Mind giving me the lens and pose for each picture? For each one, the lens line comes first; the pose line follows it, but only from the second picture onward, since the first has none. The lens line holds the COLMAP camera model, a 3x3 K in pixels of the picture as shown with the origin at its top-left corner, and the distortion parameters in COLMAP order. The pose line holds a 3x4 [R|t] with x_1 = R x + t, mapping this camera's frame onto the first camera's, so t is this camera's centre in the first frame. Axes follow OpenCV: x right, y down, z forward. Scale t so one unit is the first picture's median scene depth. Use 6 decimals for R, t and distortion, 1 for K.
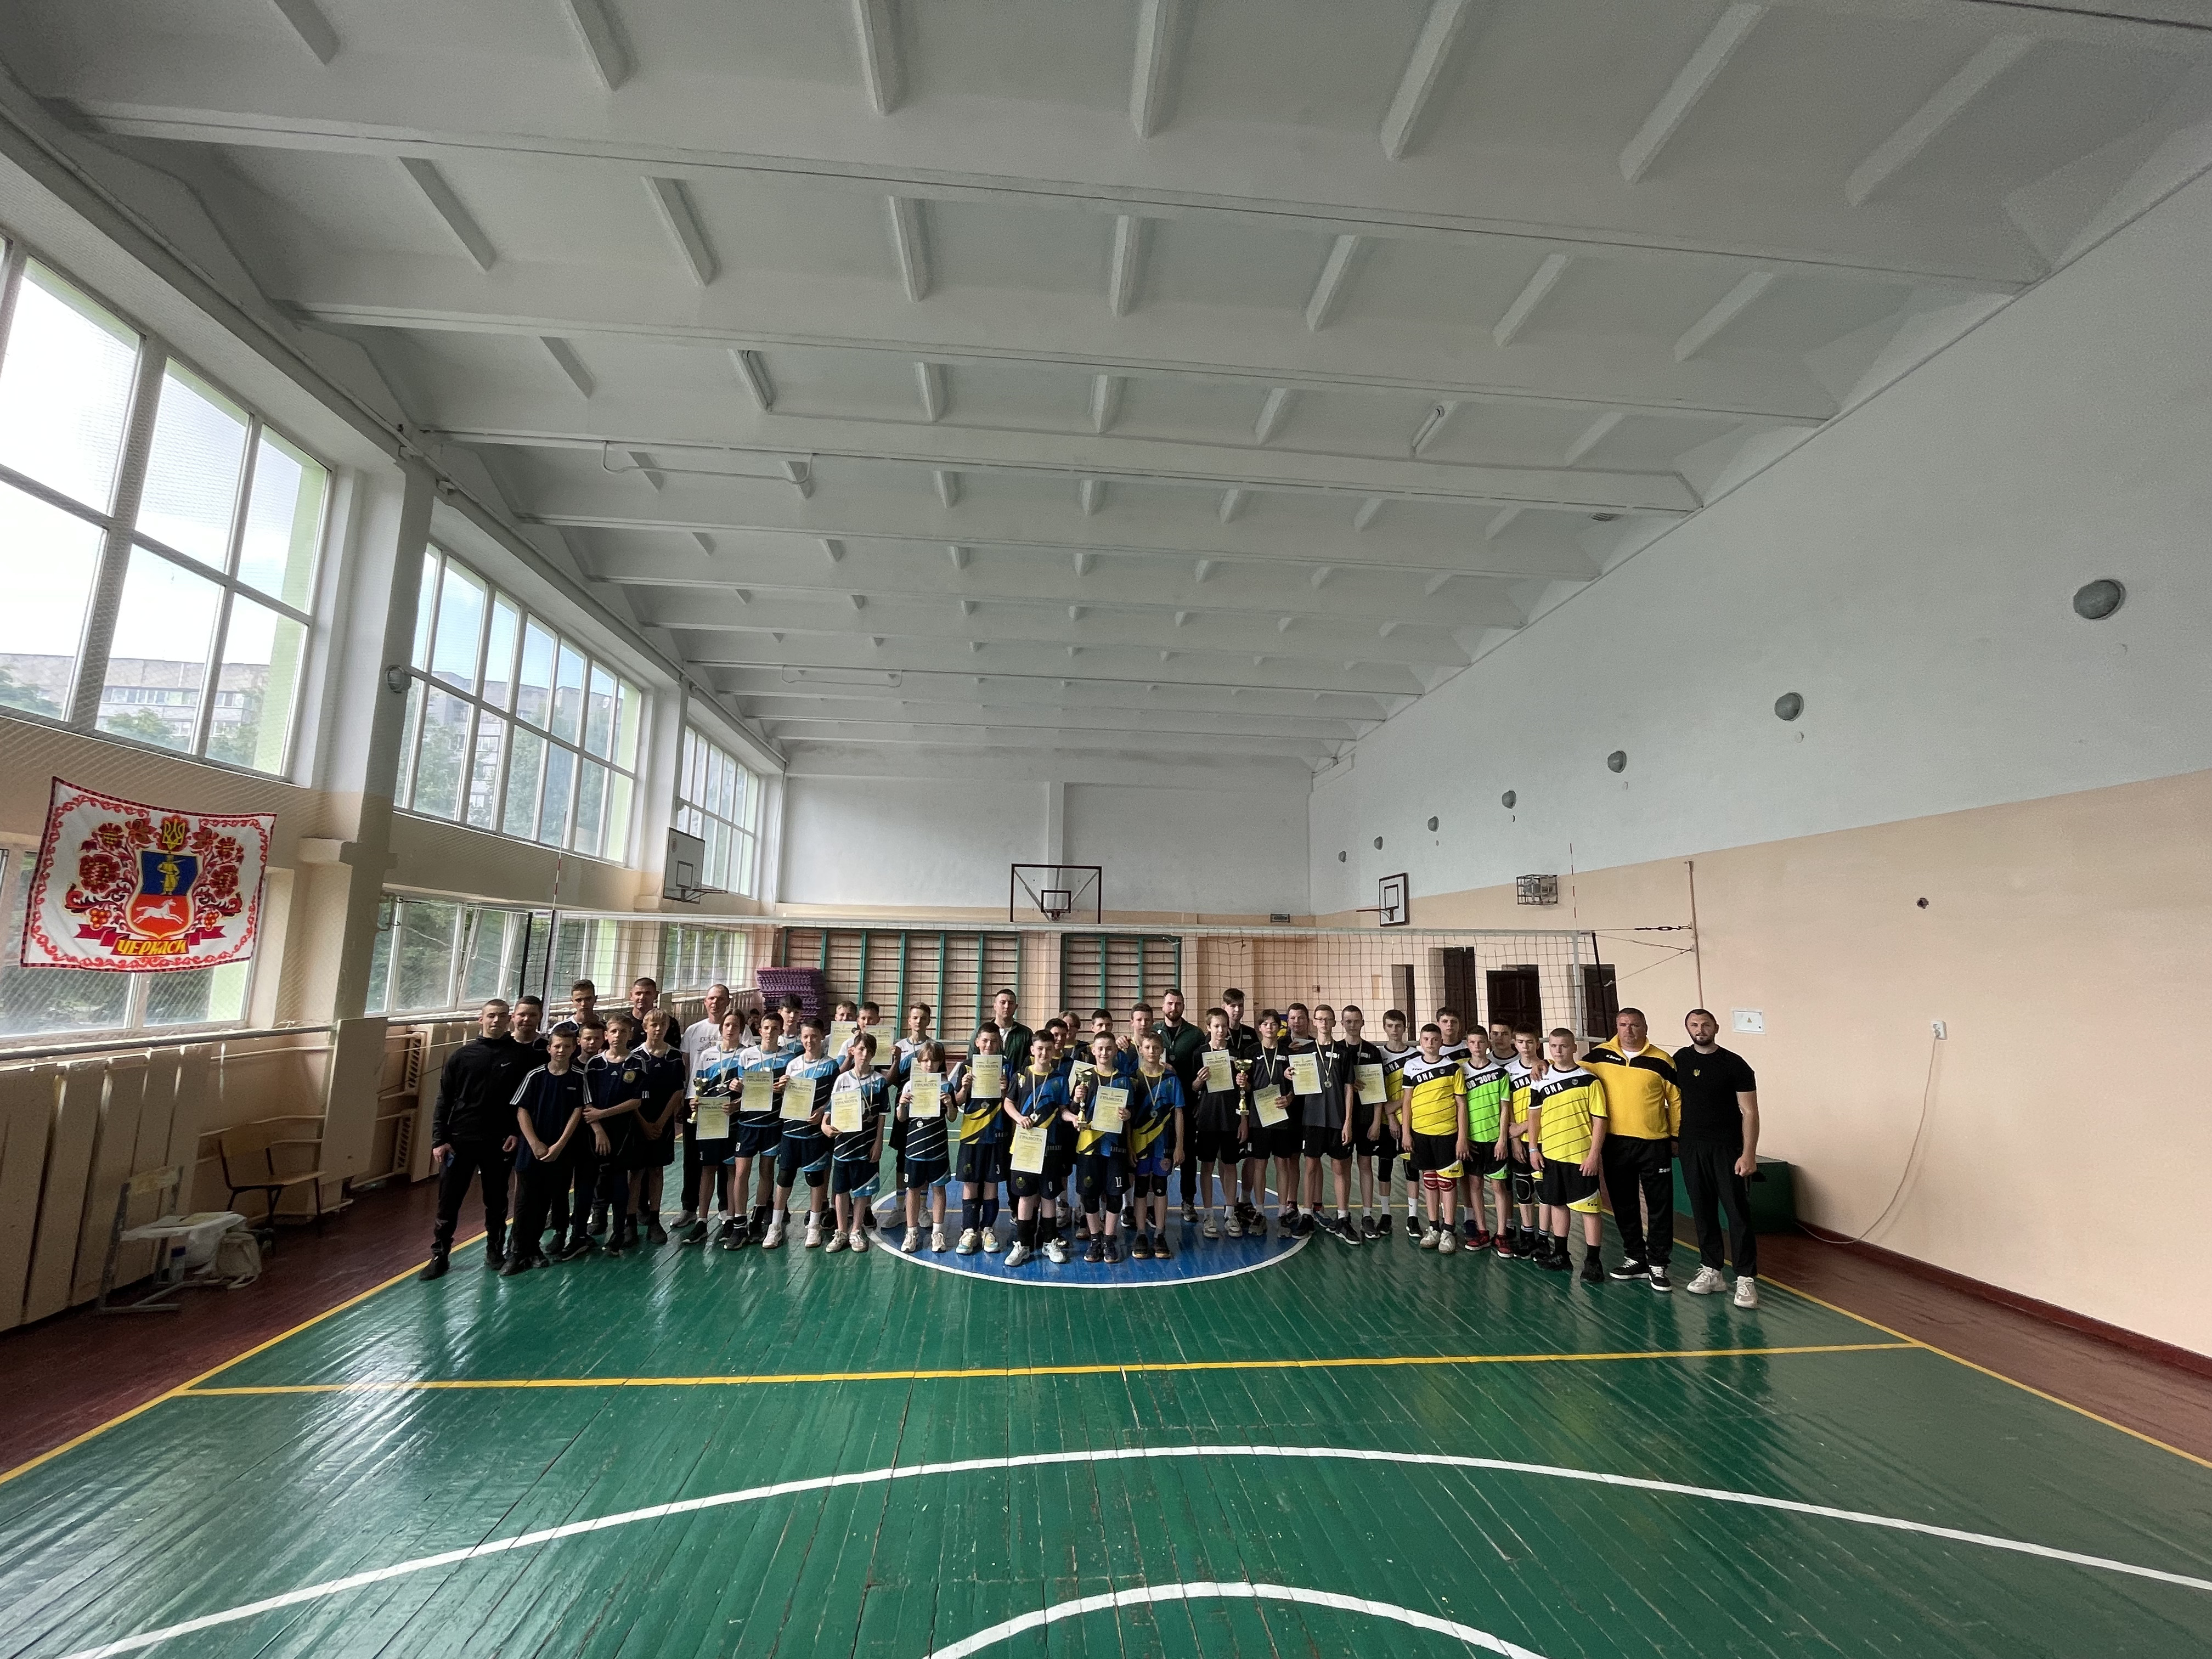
lens RADIAL K [[909.2, 0, 1111.3], [0, 909.2, 818.3], [0, 0, 1]] dist [-0.011685, -0.000174]
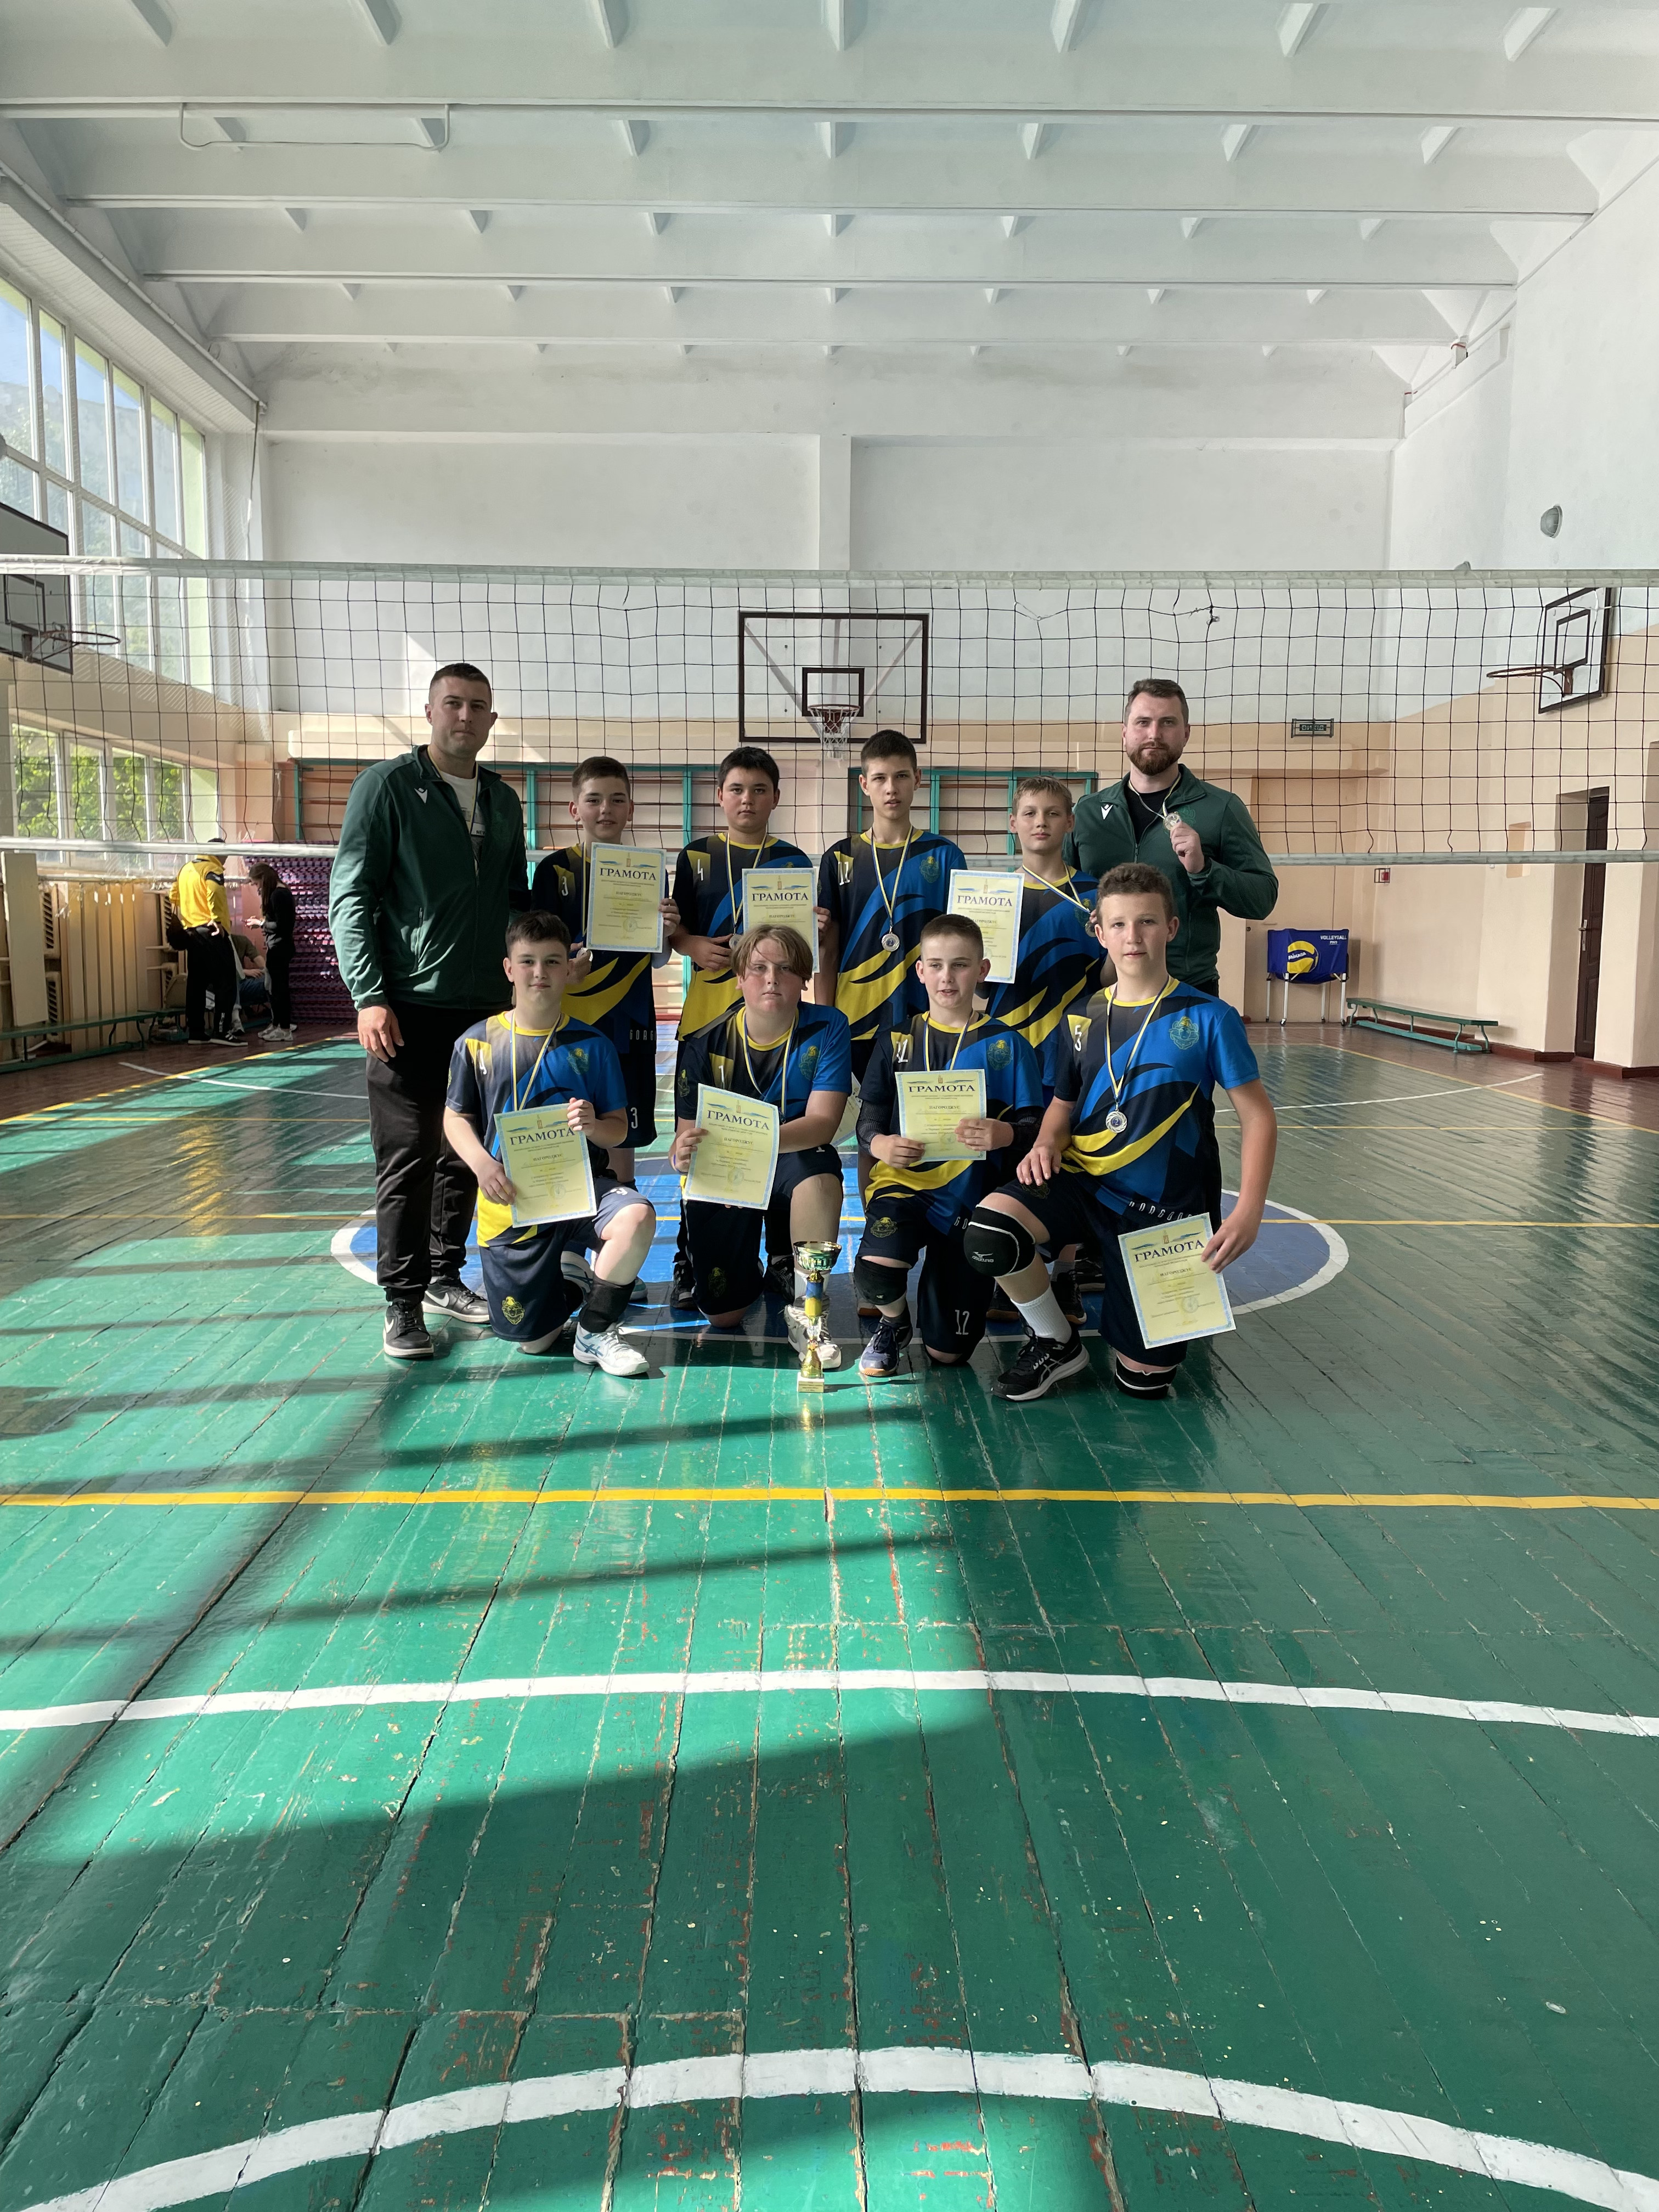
lens RADIAL K [[1702.2, 0, 829.5], [0, 1702.2, 1106.0], [0, 0, 1]] dist [0.066172, -0.112739]
pose [[0.995978, 0.003971, -0.089506, 0.047494], [0.020418, 0.962669, 0.269911, 0.151798], [0.087237, -0.270653, 0.958716, 0.208362]]
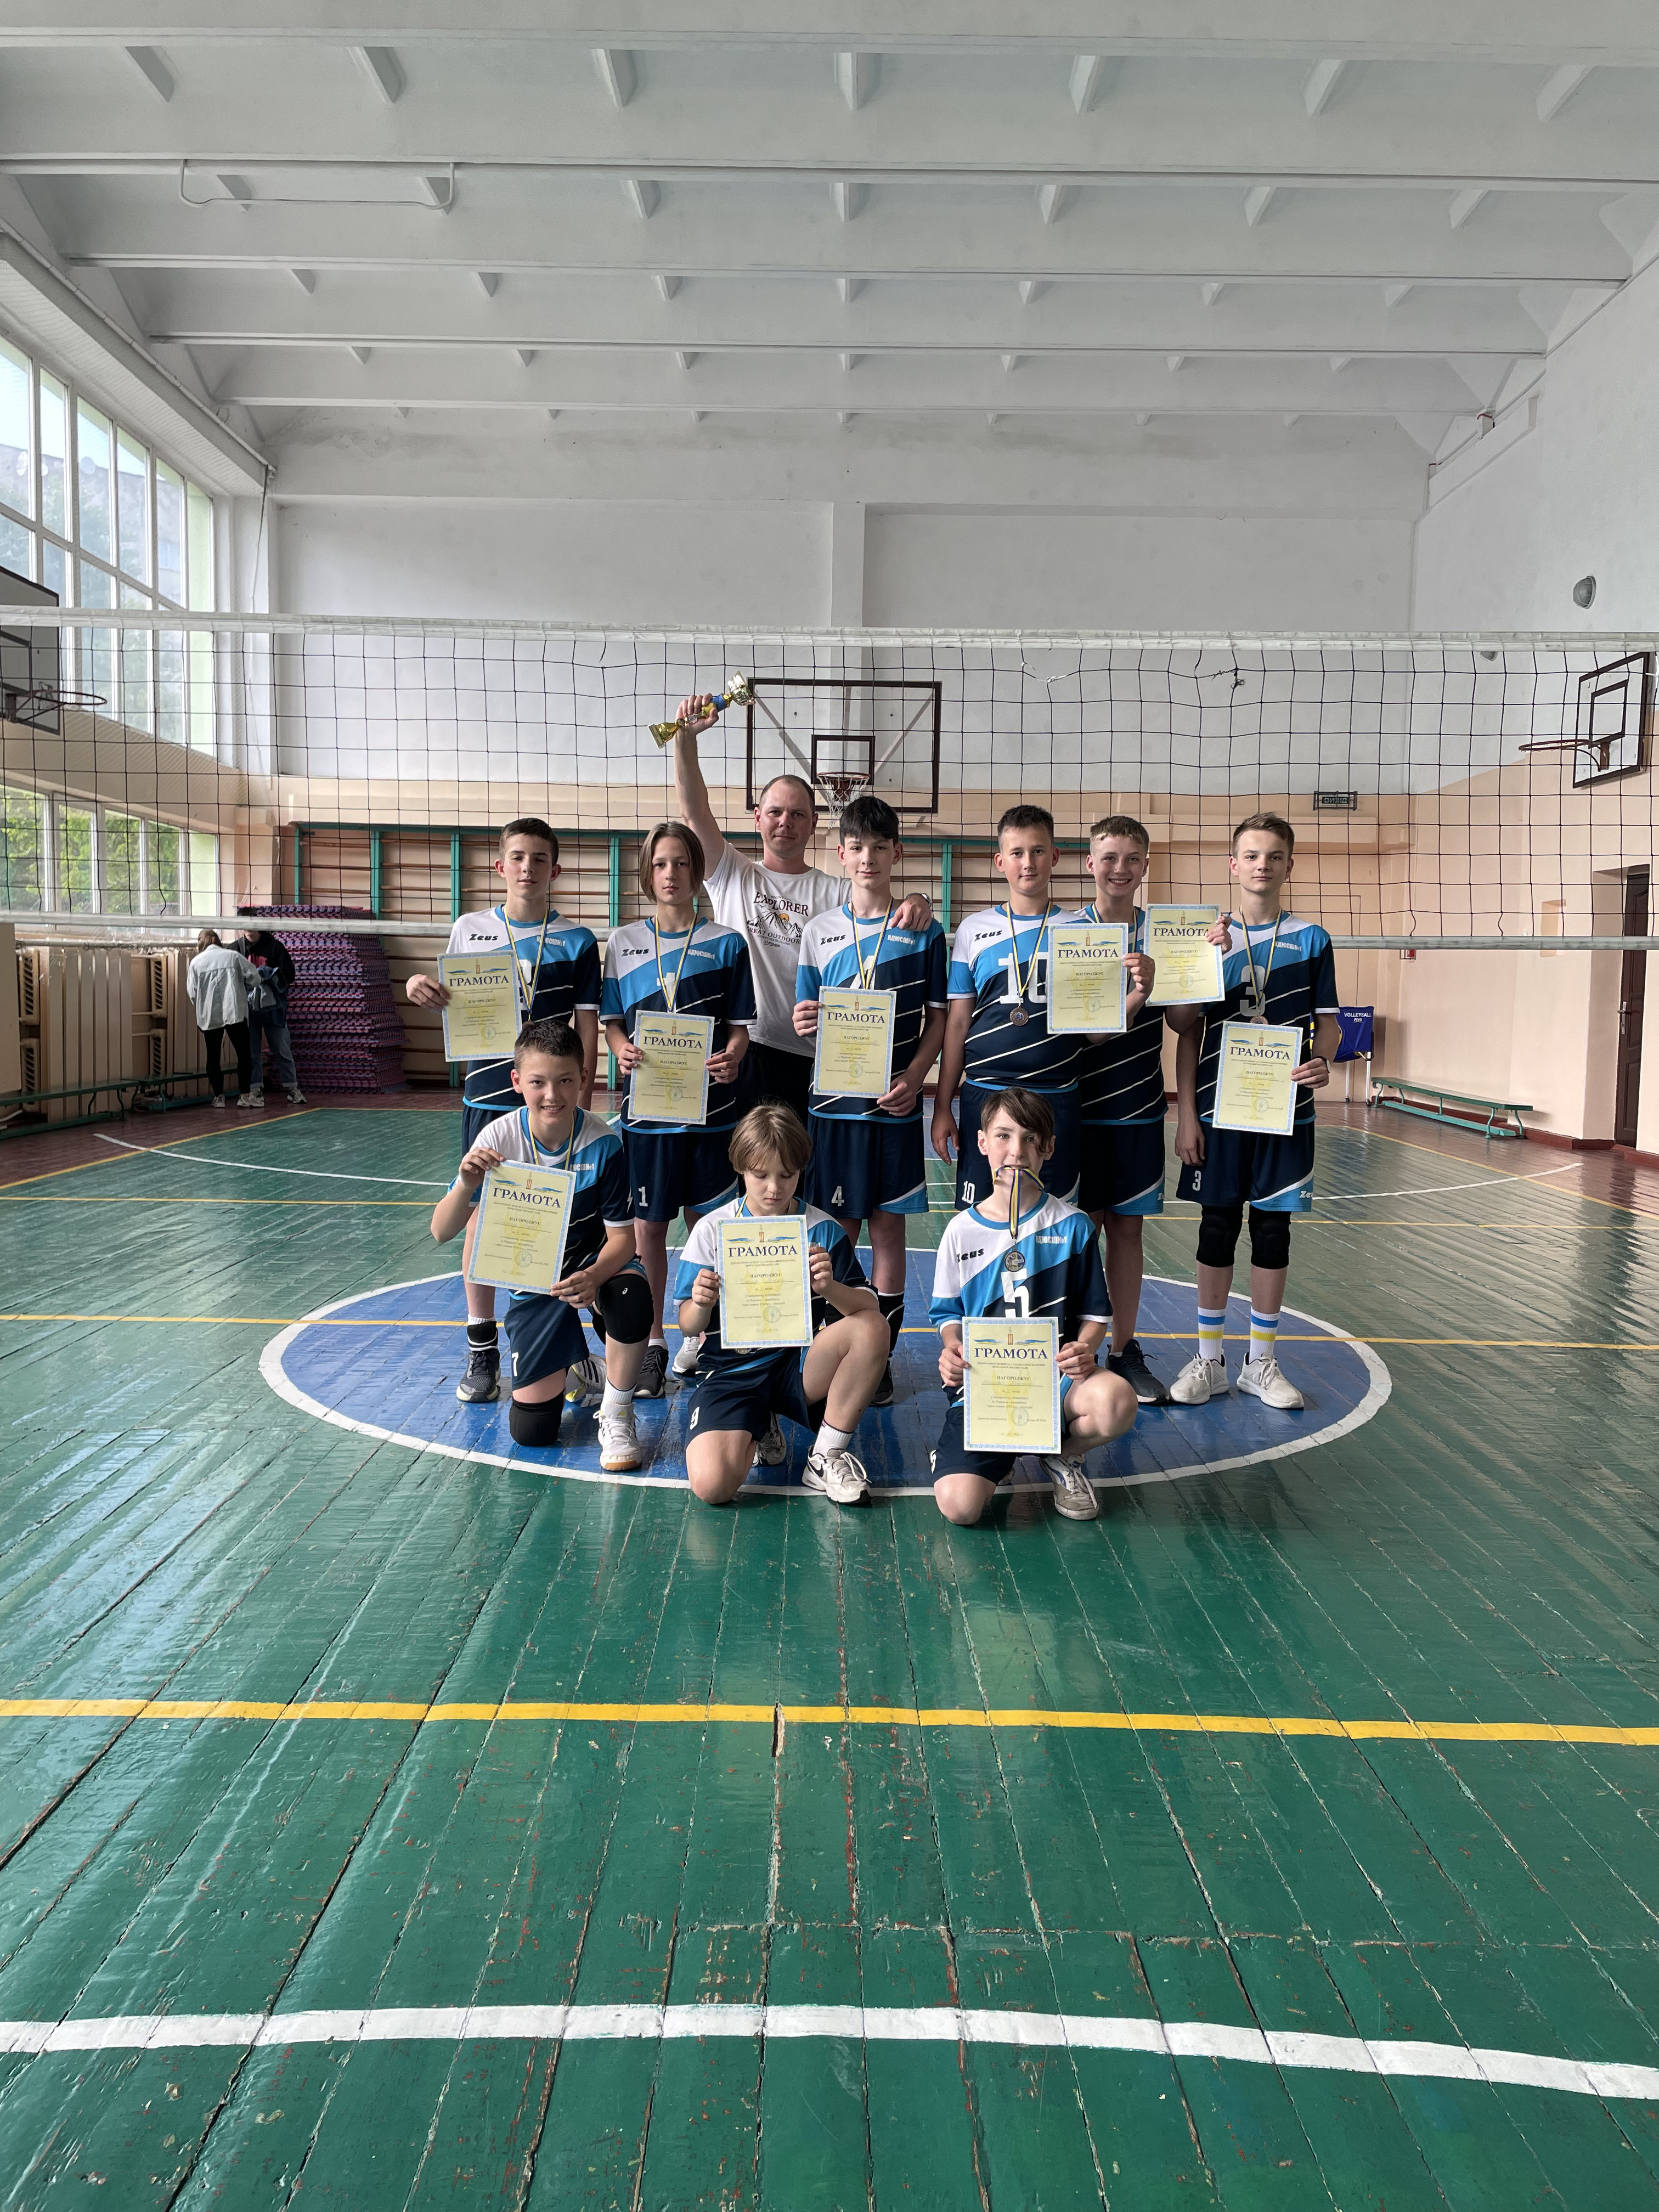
lens RADIAL K [[1704.0, 0, 826.3], [0, 1704.0, 1100.4], [0, 0, 1]] dist [0.060190, -0.106370]
pose [[0.994825, 0.011061, -0.100999, 0.053516], [0.012437, 0.973323, 0.229100, 0.157352], [0.100838, -0.229171, 0.968149, 0.284359]]
